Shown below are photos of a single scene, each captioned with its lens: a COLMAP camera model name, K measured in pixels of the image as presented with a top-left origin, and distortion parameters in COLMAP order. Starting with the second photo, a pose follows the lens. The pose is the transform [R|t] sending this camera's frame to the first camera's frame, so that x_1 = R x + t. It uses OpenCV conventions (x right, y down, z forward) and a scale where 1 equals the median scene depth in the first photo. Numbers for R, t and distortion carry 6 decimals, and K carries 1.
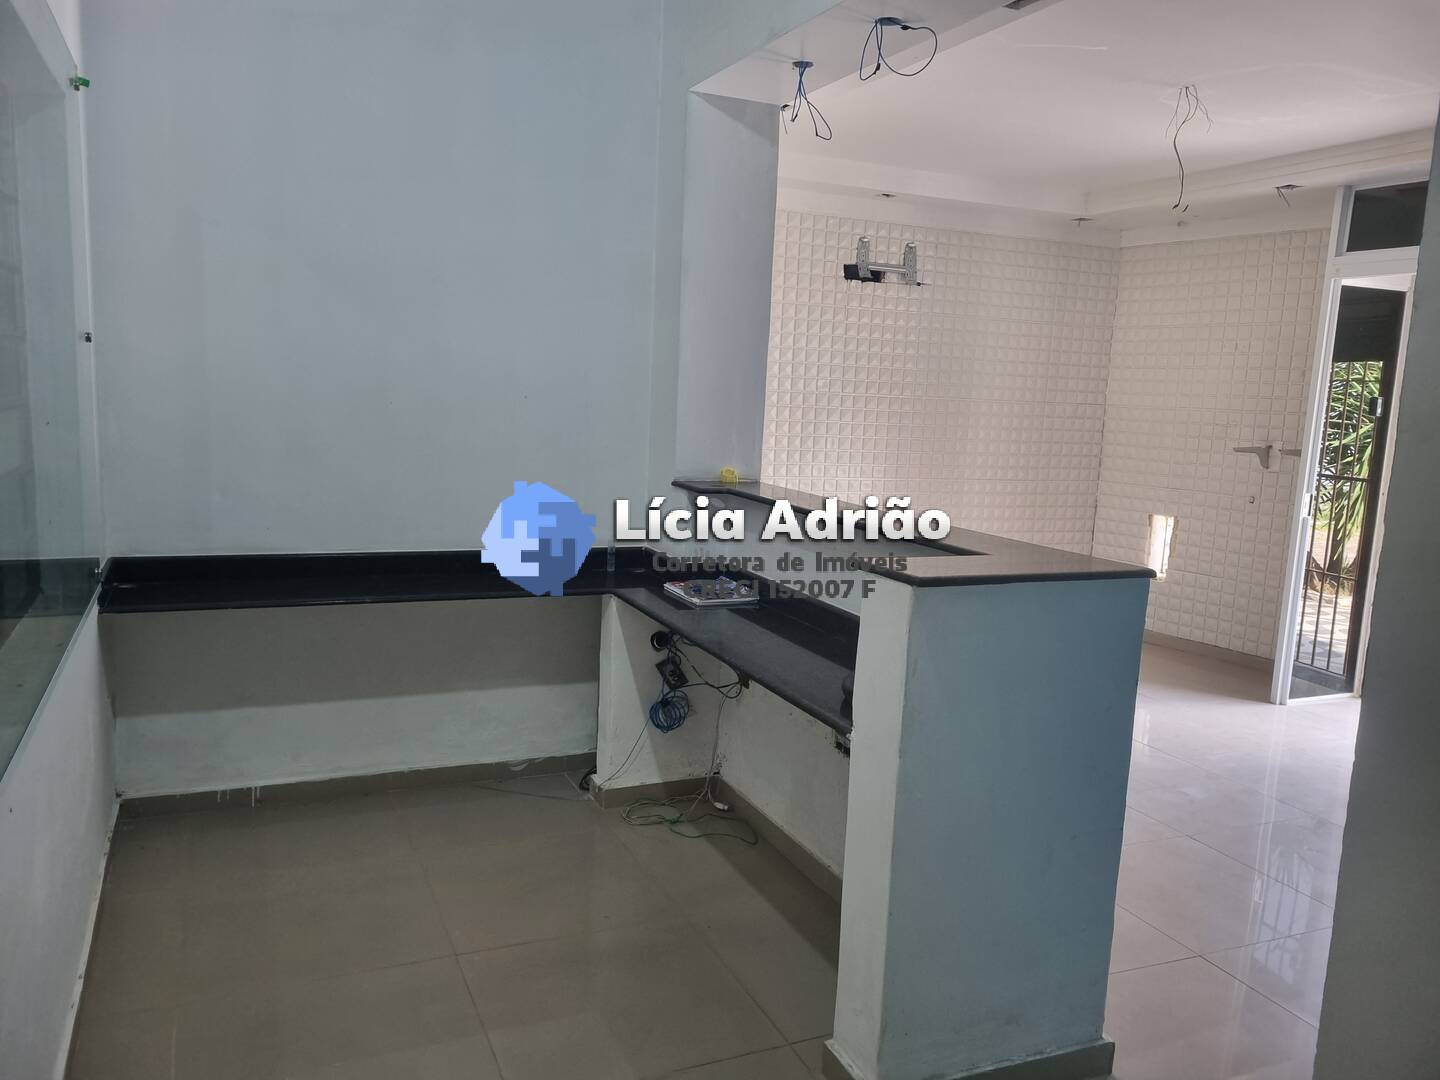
lens RADIAL K [[1092.6, 0, 714.1], [0, 1092.6, 545.2], [0, 0, 1]] dist [0.074684, -0.076944]
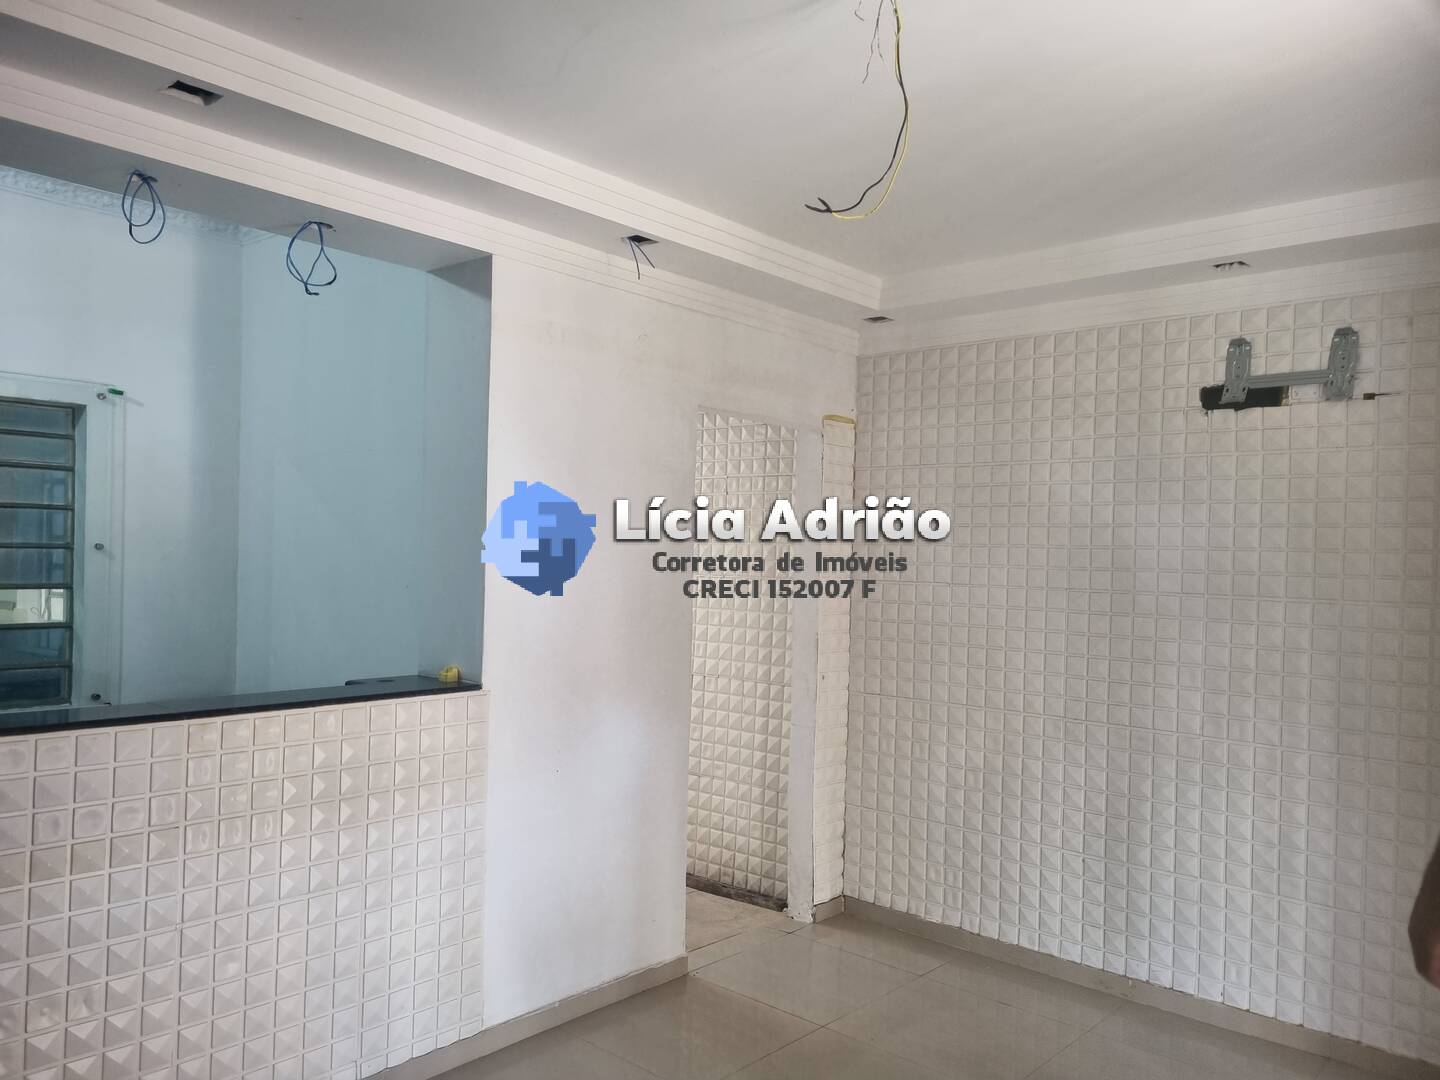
lens RADIAL K [[1092.6, 0, 714.1], [0, 1092.6, 545.2], [0, 0, 1]] dist [0.074684, -0.076944]
pose [[0.403081, -0.043269, -0.914141, 0.553616], [-0.136676, 0.984833, -0.106881, -0.065188], [0.904901, 0.168022, 0.391054, 0.517630]]
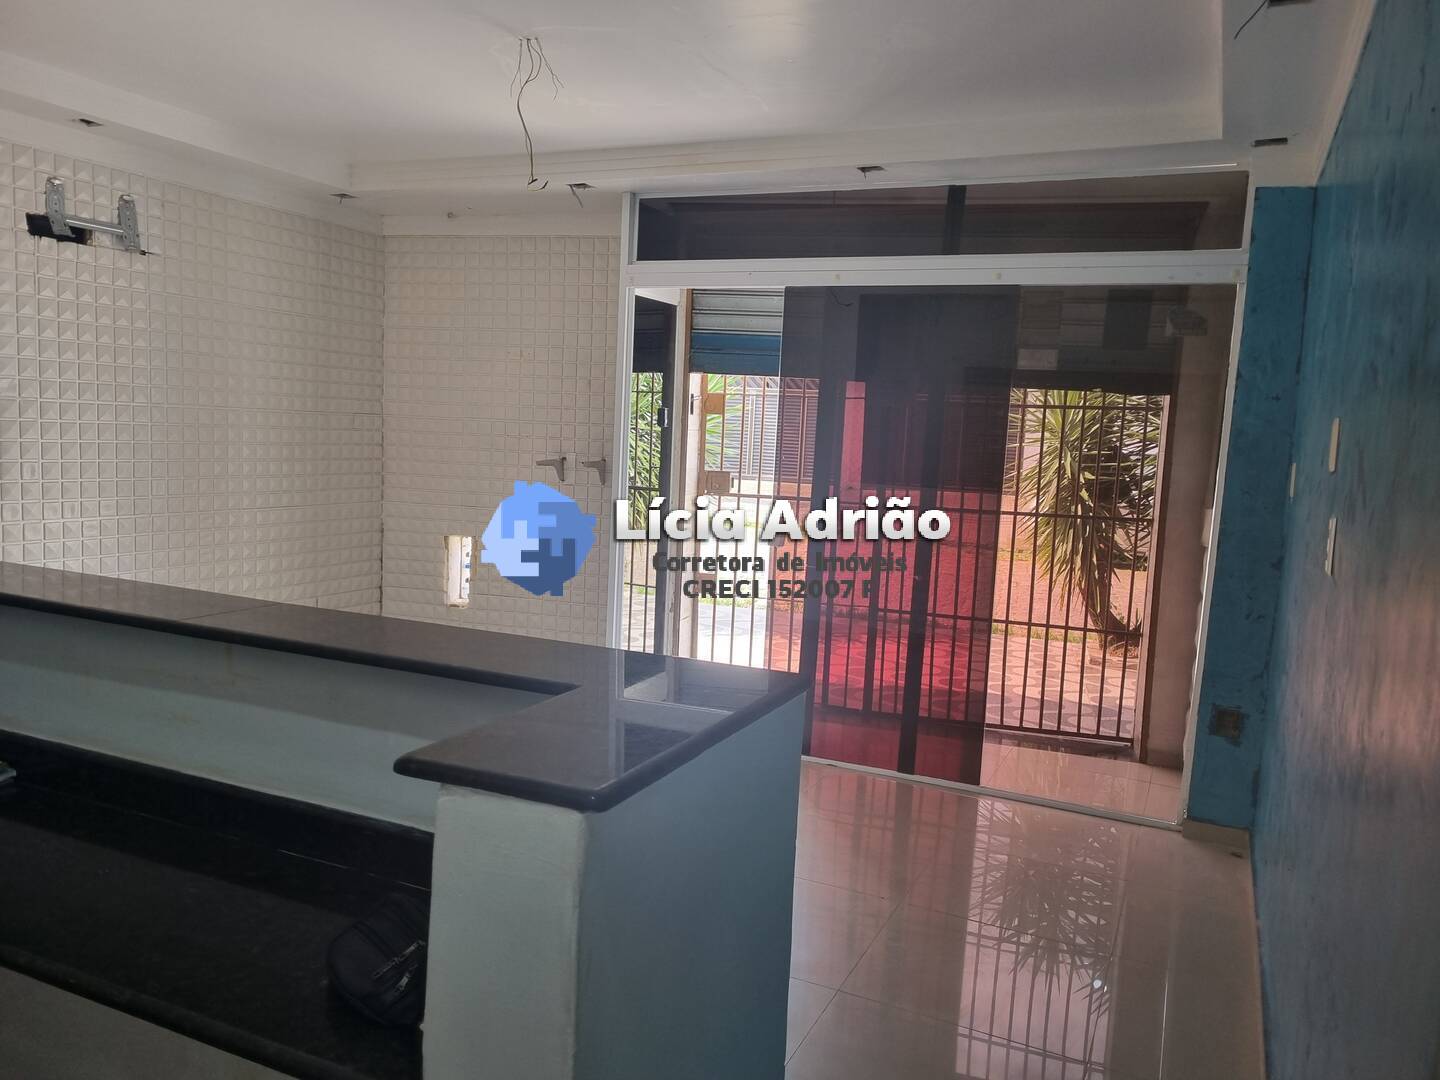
lens RADIAL K [[1092.6, 0, 714.1], [0, 1092.6, 545.2], [0, 0, 1]] dist [0.074684, -0.076944]
pose [[0.755131, -0.084354, 0.650124, -0.026567], [0.085655, 0.995881, 0.029726, -0.030883], [-0.649954, 0.033240, 0.759247, 0.191052]]
